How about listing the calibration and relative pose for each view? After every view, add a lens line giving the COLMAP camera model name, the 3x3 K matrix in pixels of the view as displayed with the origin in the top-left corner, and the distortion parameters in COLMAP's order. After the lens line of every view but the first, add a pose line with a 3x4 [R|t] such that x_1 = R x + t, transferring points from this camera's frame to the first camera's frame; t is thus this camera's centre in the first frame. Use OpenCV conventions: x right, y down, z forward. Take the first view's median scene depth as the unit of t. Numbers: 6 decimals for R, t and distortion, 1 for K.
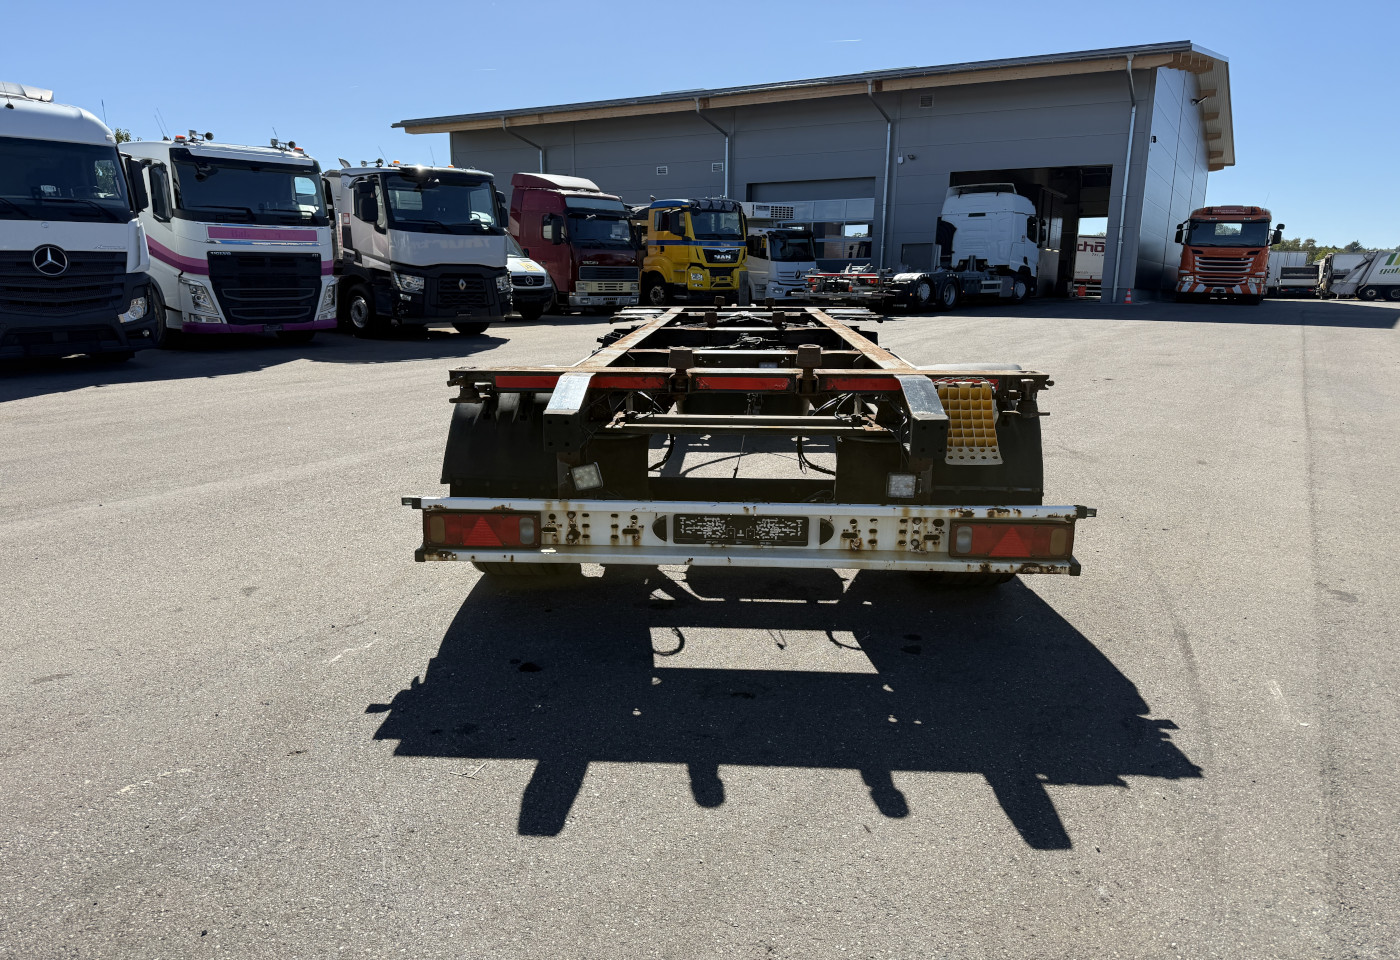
lens RADIAL K [[991.7, 0, 750.6], [0, 991.7, 489.7], [0, 0, 1]] dist [0.072063, -0.121987]
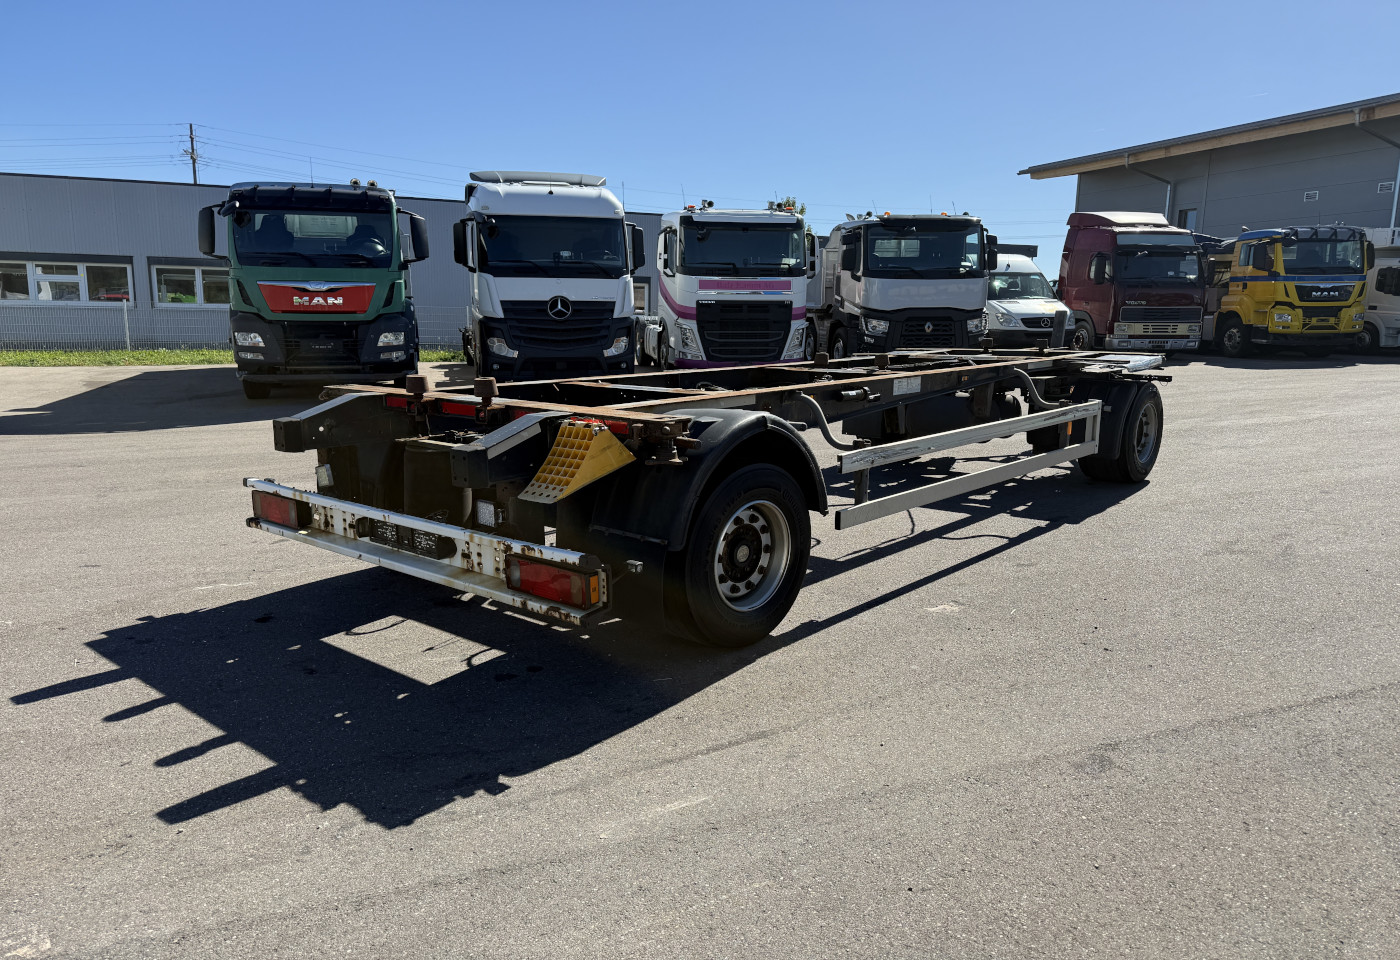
lens RADIAL K [[1010.2, 0, 700.0], [0, 1010.2, 480.0], [0, 0, 1]] dist [0.056607, -0.112658]
pose [[0.768264, 0.096265, -0.632853, 0.234326], [-0.130577, 0.991408, -0.007710, -0.014100], [0.626673, 0.088559, 0.774234, 0.074746]]
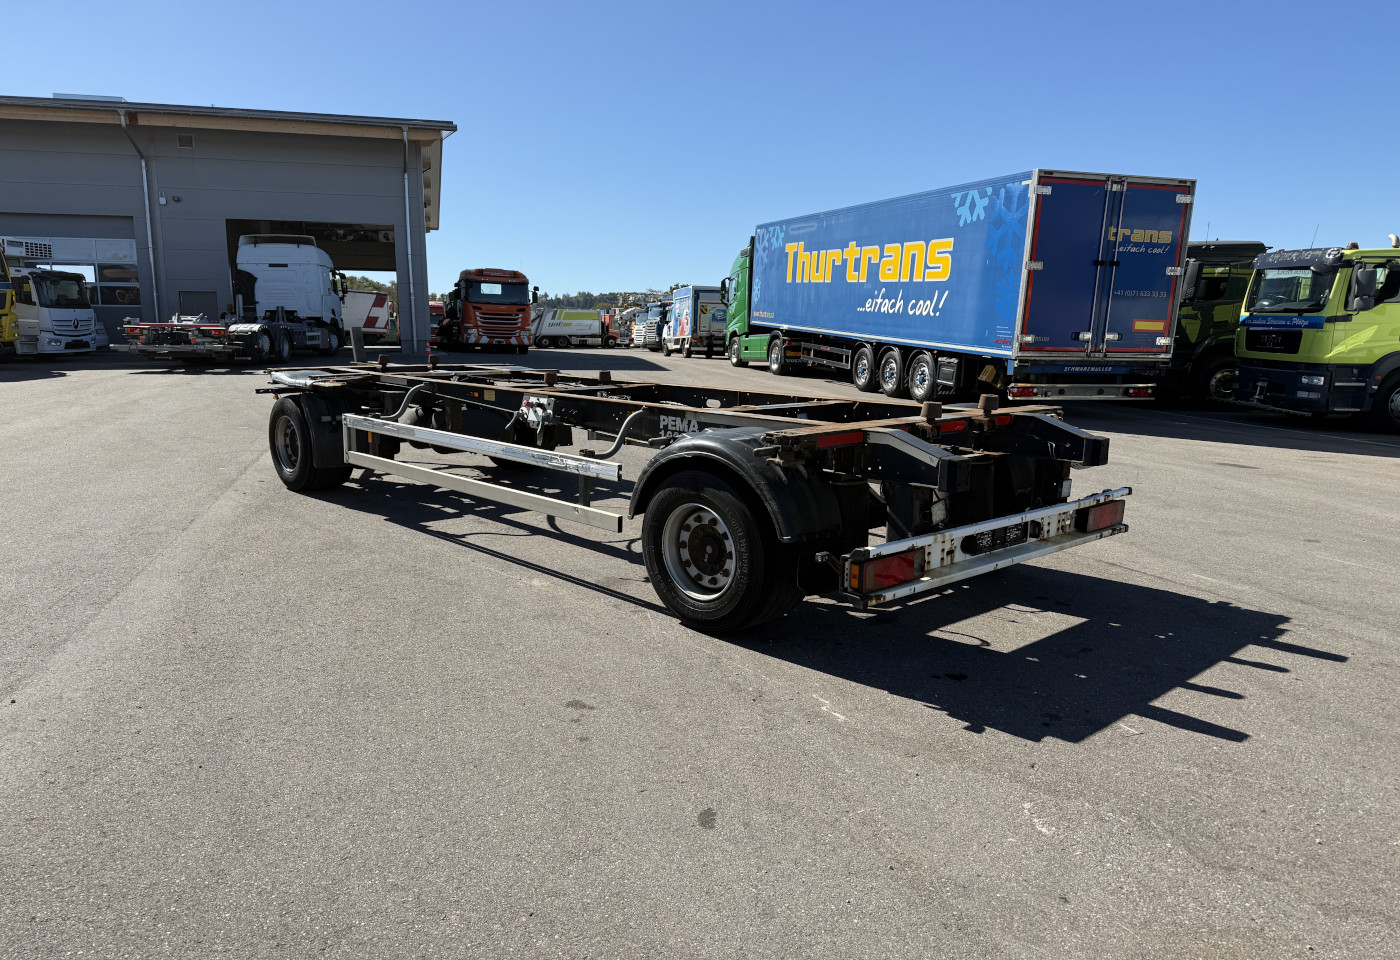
lens RADIAL K [[942.8, 0, 769.4], [0, 942.8, 478.7], [0, 0, 1]] dist [-0.009326, -0.001127]
pose [[0.696060, -0.105839, 0.710140, -0.261700], [0.141303, 0.989925, 0.009036, -0.021458], [-0.703942, 0.094055, 0.704002, 0.080802]]
